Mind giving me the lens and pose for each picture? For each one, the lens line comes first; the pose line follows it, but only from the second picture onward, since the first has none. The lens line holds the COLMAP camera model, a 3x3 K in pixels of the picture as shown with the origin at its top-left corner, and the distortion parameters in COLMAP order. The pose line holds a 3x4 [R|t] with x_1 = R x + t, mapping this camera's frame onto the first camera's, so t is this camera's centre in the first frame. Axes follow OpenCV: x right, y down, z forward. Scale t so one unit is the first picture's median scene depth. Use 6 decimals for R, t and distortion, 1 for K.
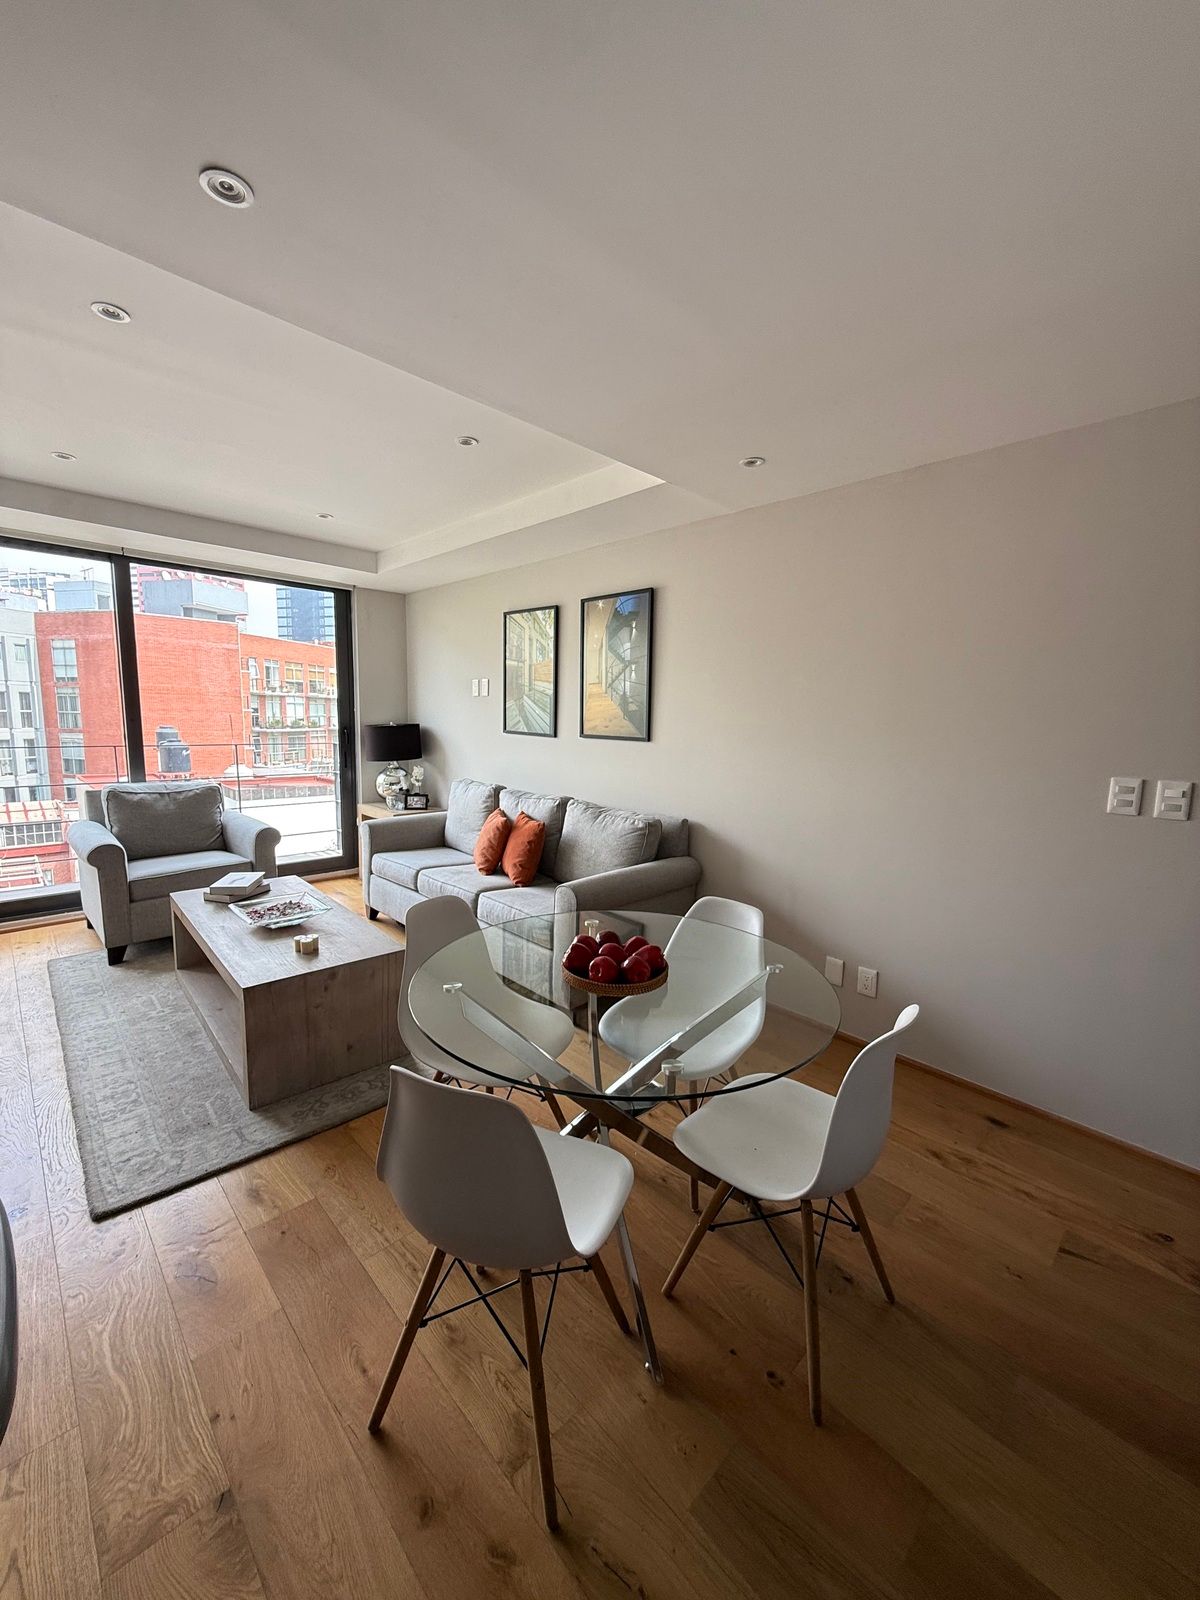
lens RADIAL K [[637.4, 0, 596.7], [0, 637.4, 801.8], [0, 0, 1]] dist [-0.001490, 0.000200]
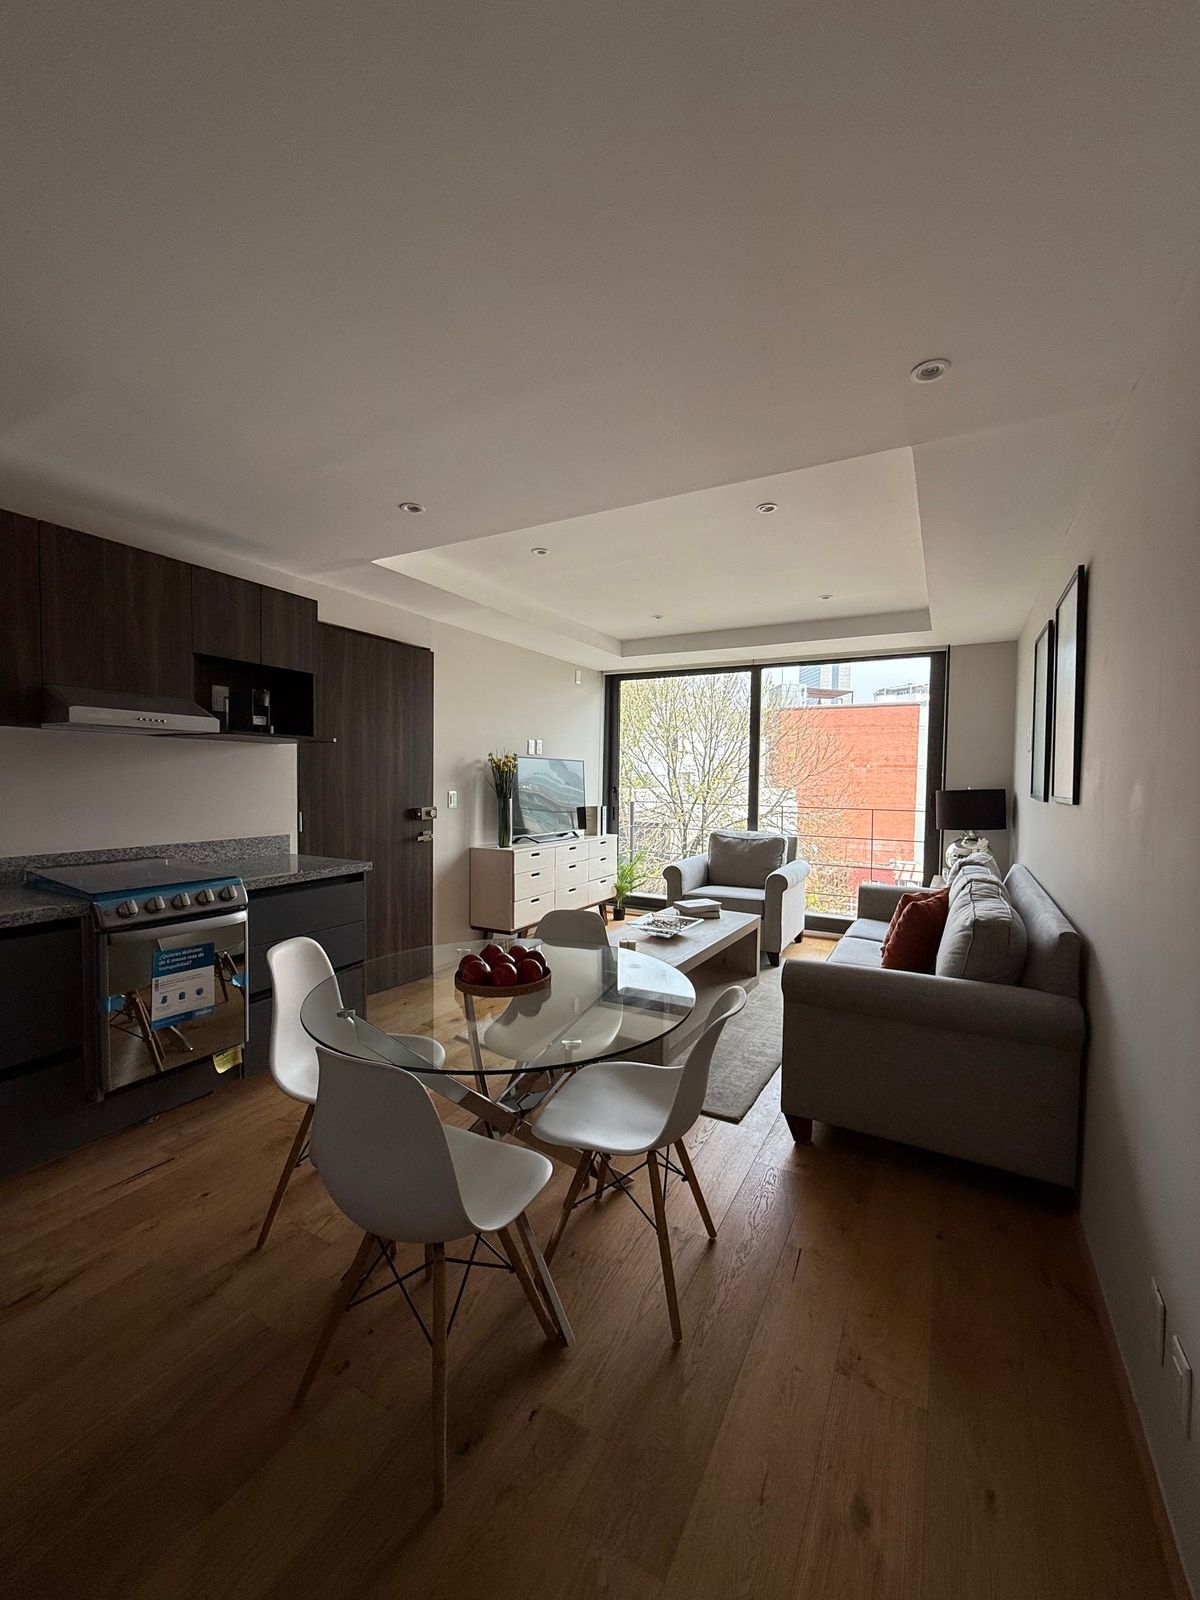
lens RADIAL K [[637.4, 0, 603.3], [0, 637.4, 799.5], [0, 0, 1]] dist [-0.001490, 0.000200]
pose [[0.297780, 0.013212, -0.954543, 0.507437], [-0.136145, 0.990271, -0.028765, -0.017790], [0.944877, 0.138522, 0.296682, 0.353460]]
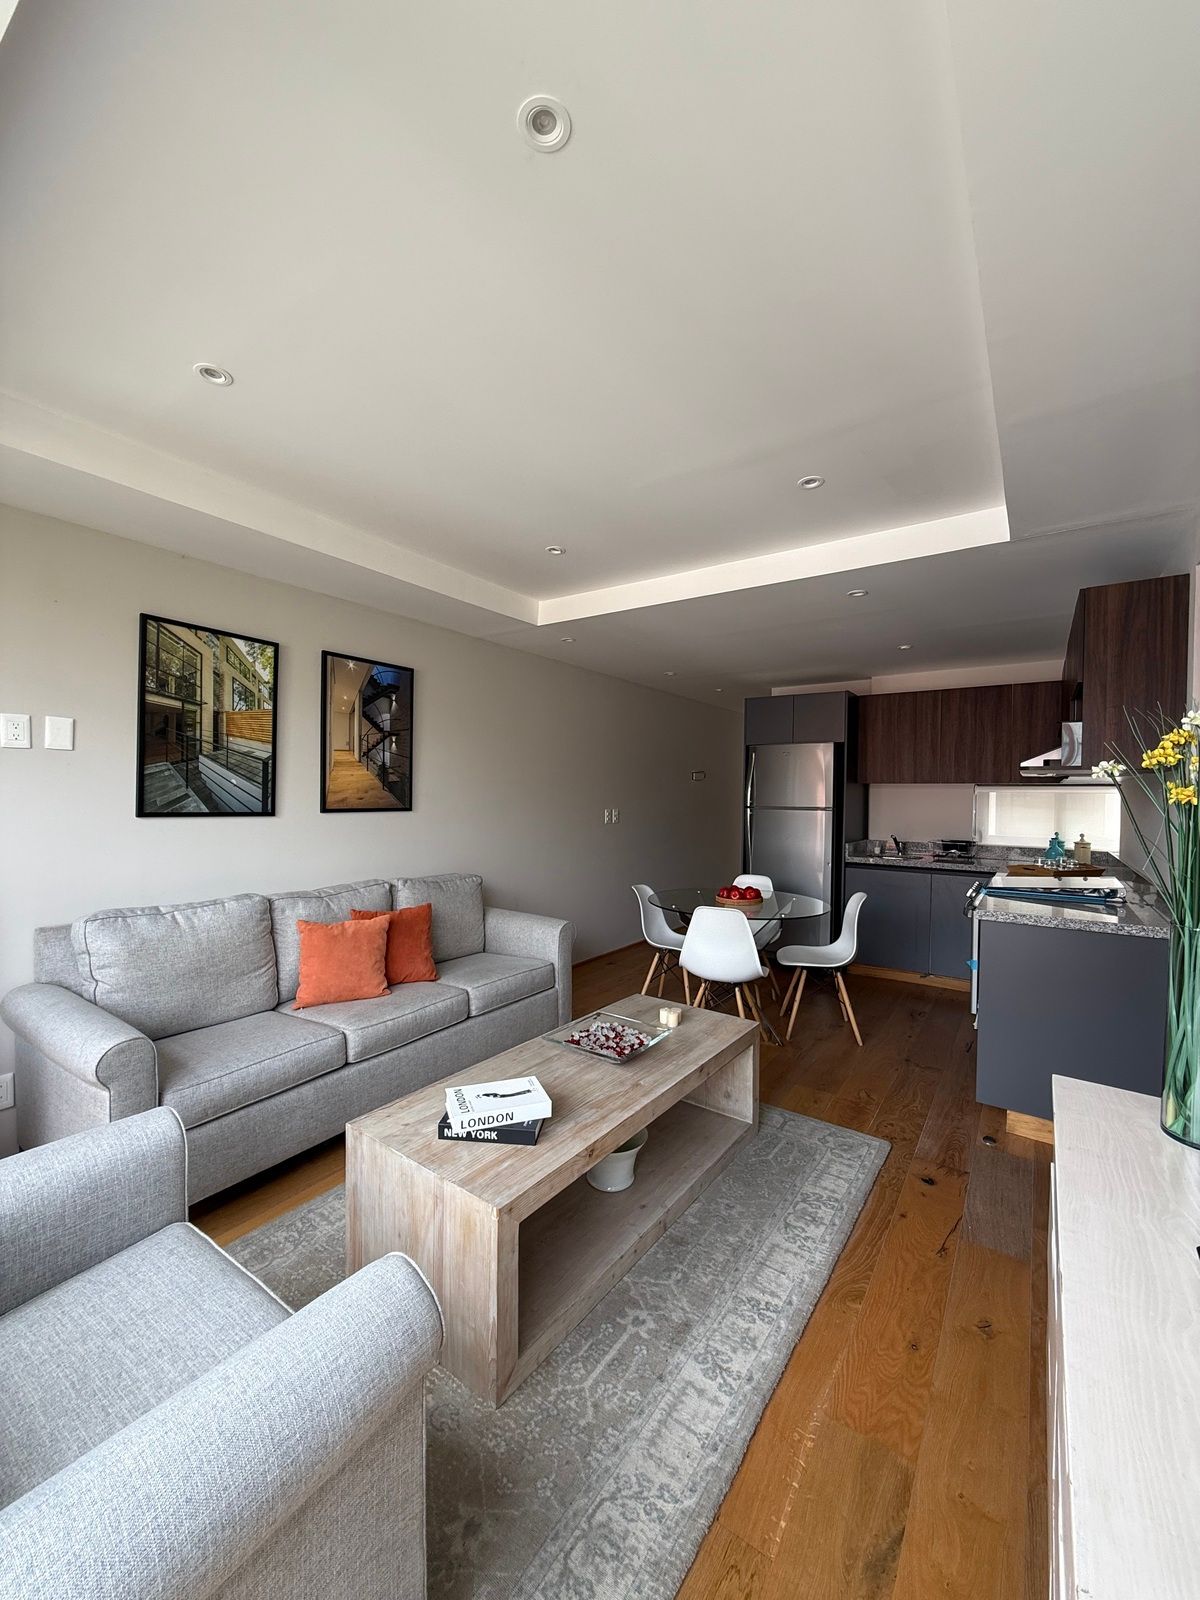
lens RADIAL K [[637.4, 0, 602.3], [0, 637.4, 797.7], [0, 0, 1]] dist [-0.001490, 0.000200]
pose [[-0.201713, -0.032383, 0.978909, -0.909572], [0.117752, 0.991402, 0.057060, -0.125242], [-0.972341, 0.126778, -0.196165, 0.809789]]
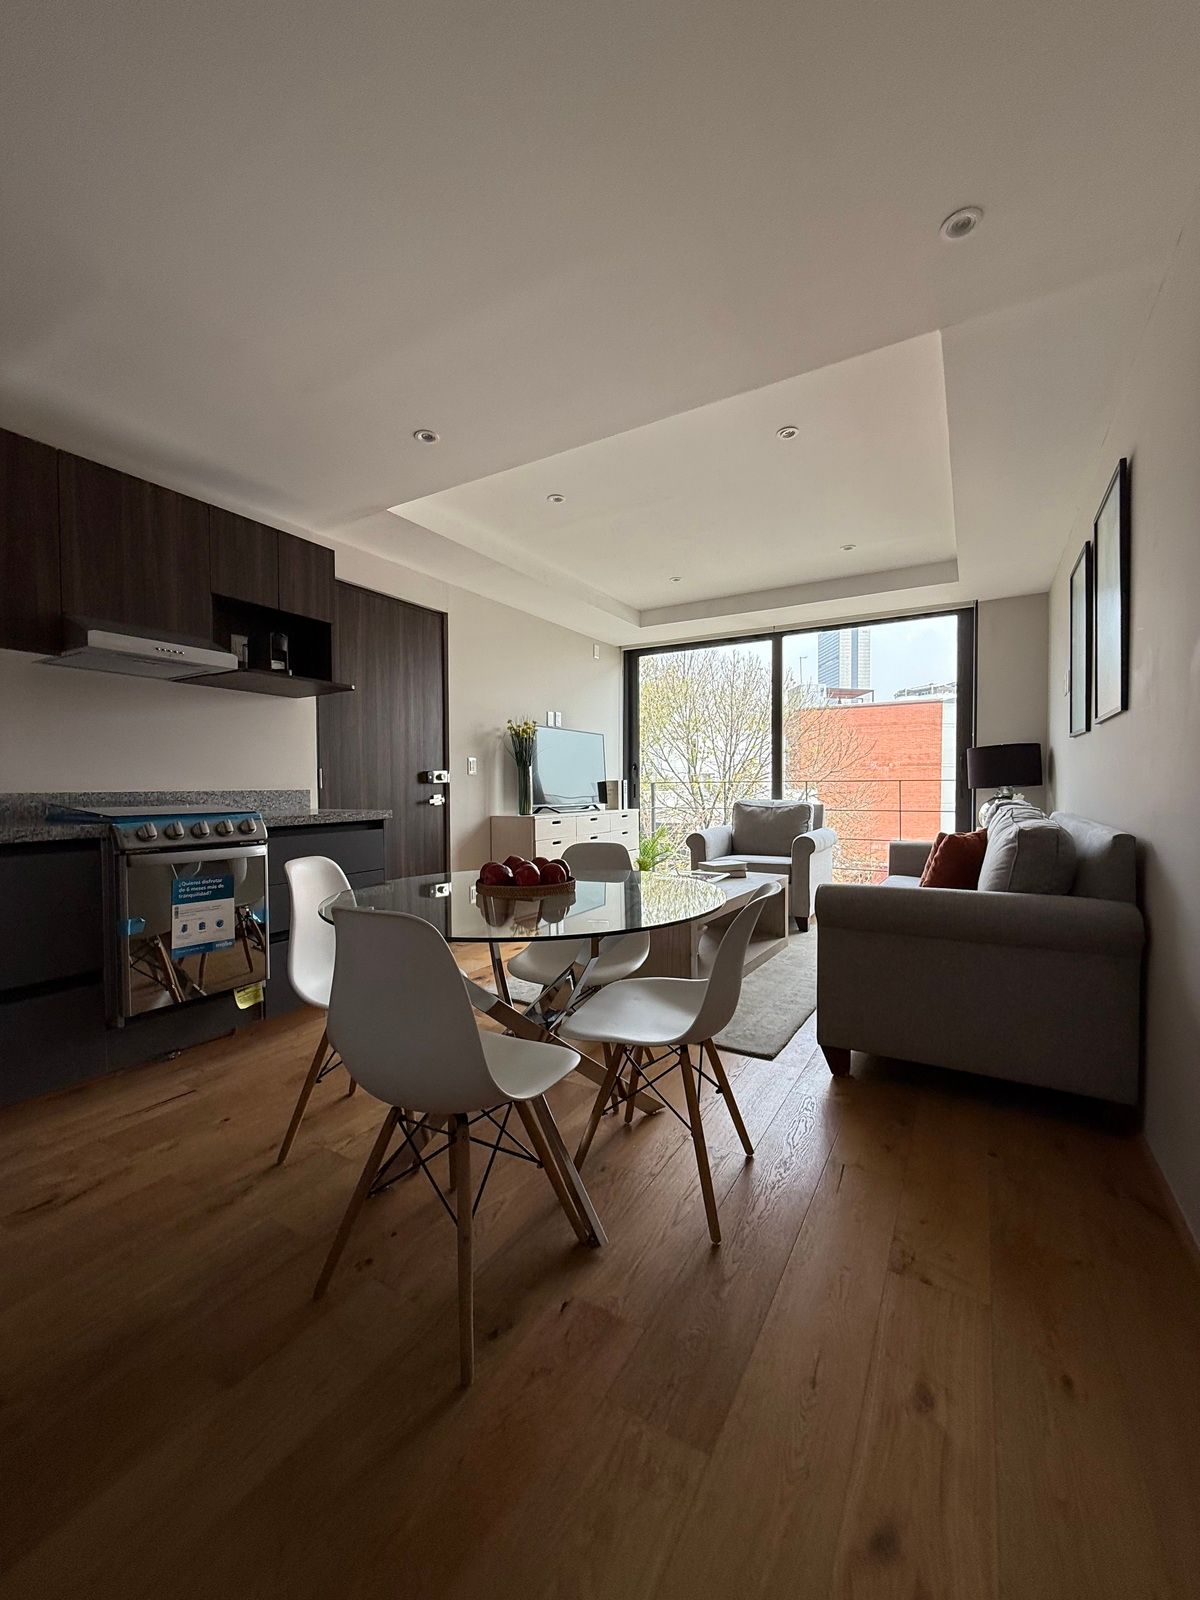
lens RADIAL K [[637.4, 0, 603.0], [0, 637.4, 800.9], [0, 0, 1]] dist [-0.001490, 0.000200]
pose [[0.268235, -0.004558, -0.963343, 0.489833], [-0.119295, 0.992135, -0.037911, 0.065817], [0.955939, 0.125091, 0.265581, 0.366723]]
